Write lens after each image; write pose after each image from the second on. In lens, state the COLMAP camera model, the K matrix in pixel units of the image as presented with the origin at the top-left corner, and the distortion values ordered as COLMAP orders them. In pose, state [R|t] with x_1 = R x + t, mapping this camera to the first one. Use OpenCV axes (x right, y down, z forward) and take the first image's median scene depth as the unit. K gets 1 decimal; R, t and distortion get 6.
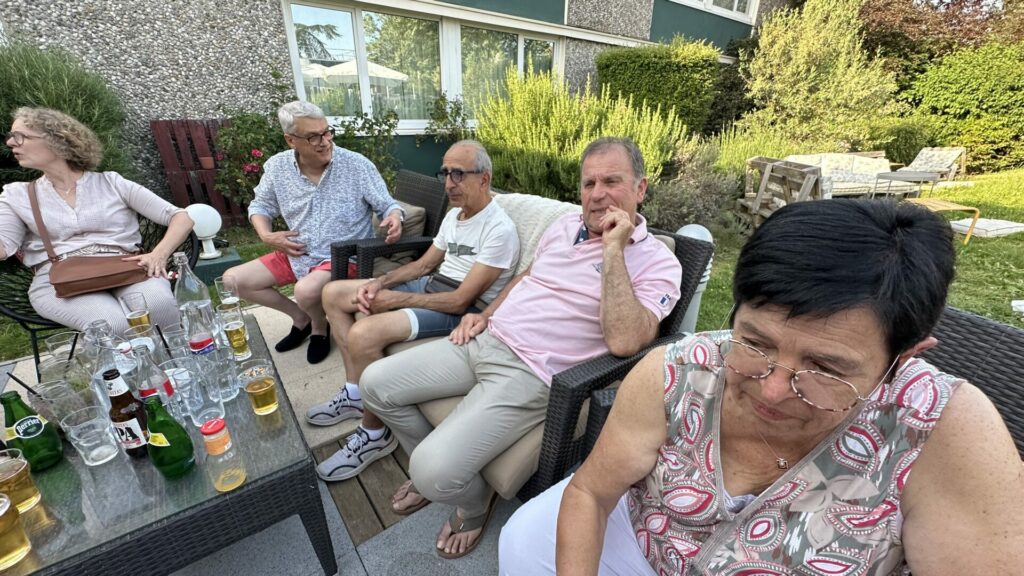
lens RADIAL K [[407.0, 0, 505.9], [0, 407.0, 286.3], [0, 0, 1]] dist [-0.006354, 0.000197]
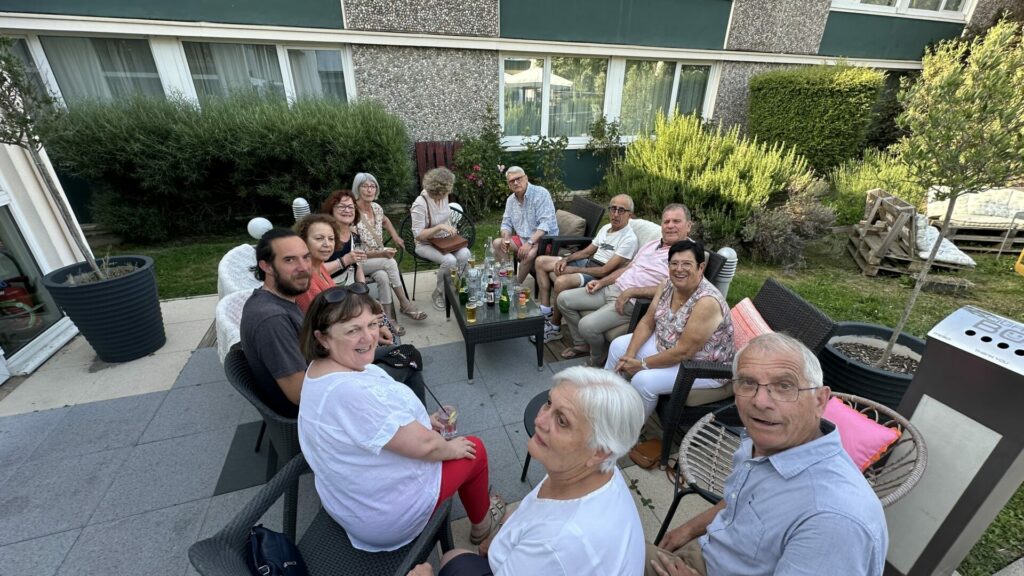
lens RADIAL K [[407.0, 0, 504.6], [0, 407.0, 288.8], [0, 0, 1]] dist [-0.006354, 0.000197]
pose [[0.940676, 0.138033, -0.309960, 0.026348], [-0.126167, 0.990305, 0.058111, 0.023828], [0.314977, -0.015557, 0.948972, -0.423685]]
